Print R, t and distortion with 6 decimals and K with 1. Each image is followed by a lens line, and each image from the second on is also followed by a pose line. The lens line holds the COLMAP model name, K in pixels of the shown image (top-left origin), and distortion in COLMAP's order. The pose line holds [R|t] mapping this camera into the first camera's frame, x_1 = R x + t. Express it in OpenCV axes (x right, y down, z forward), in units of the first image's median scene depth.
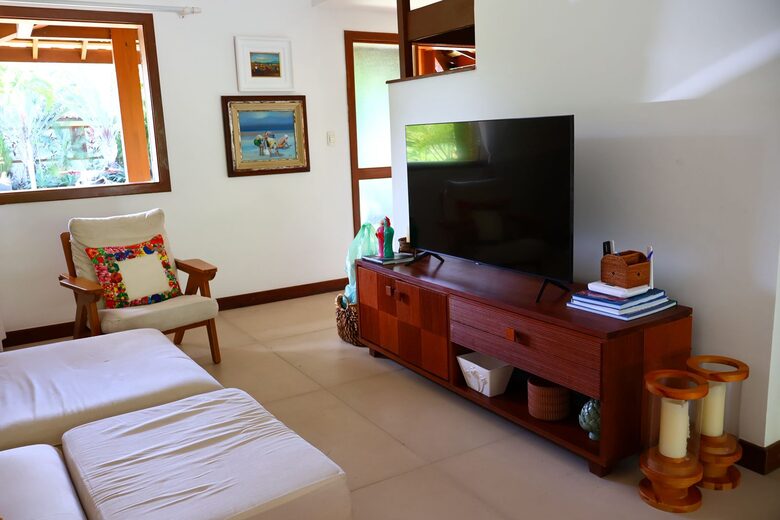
lens RADIAL K [[643.1, 0, 390.0], [0, 643.1, 260.0], [0, 0, 1]] dist [0.006872, 0.003485]
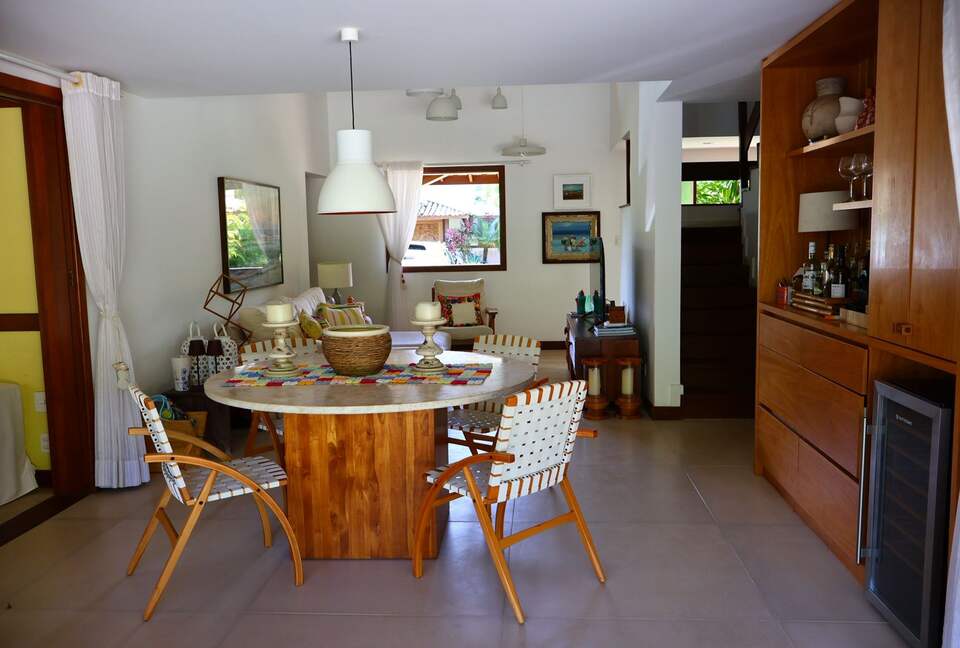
lens RADIAL K [[777.3, 0, 480.0], [0, 777.3, 324.0], [0, 0, 1]] dist [0.006840, 0.001516]
pose [[0.823667, 0.088970, -0.560051, 0.689798], [-0.121372, 0.992388, -0.020851, 0.073057], [0.553933, 0.085149, 0.828196, -0.625431]]
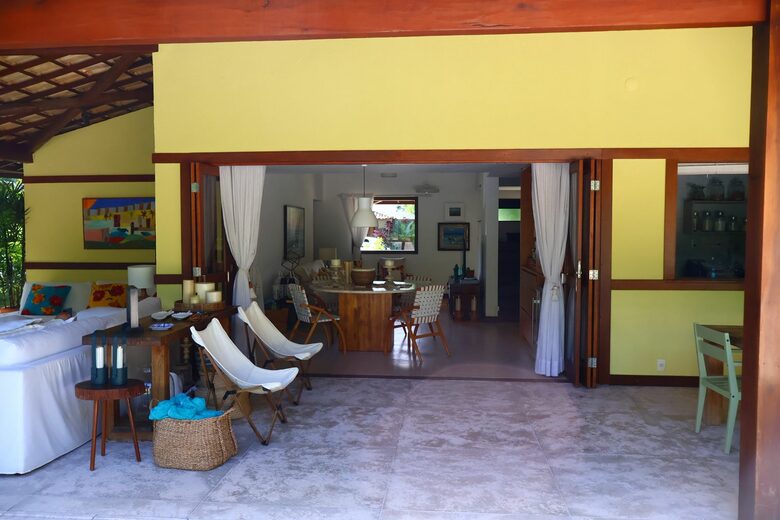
lens RADIAL K [[643.1, 0, 390.0], [0, 643.1, 260.0], [0, 0, 1]] dist [0.006872, 0.003485]
pose [[0.817342, 0.067475, -0.572188, 1.198300], [-0.143422, 0.985685, -0.088635, 0.192437], [0.558016, 0.154509, 0.815319, -1.415244]]
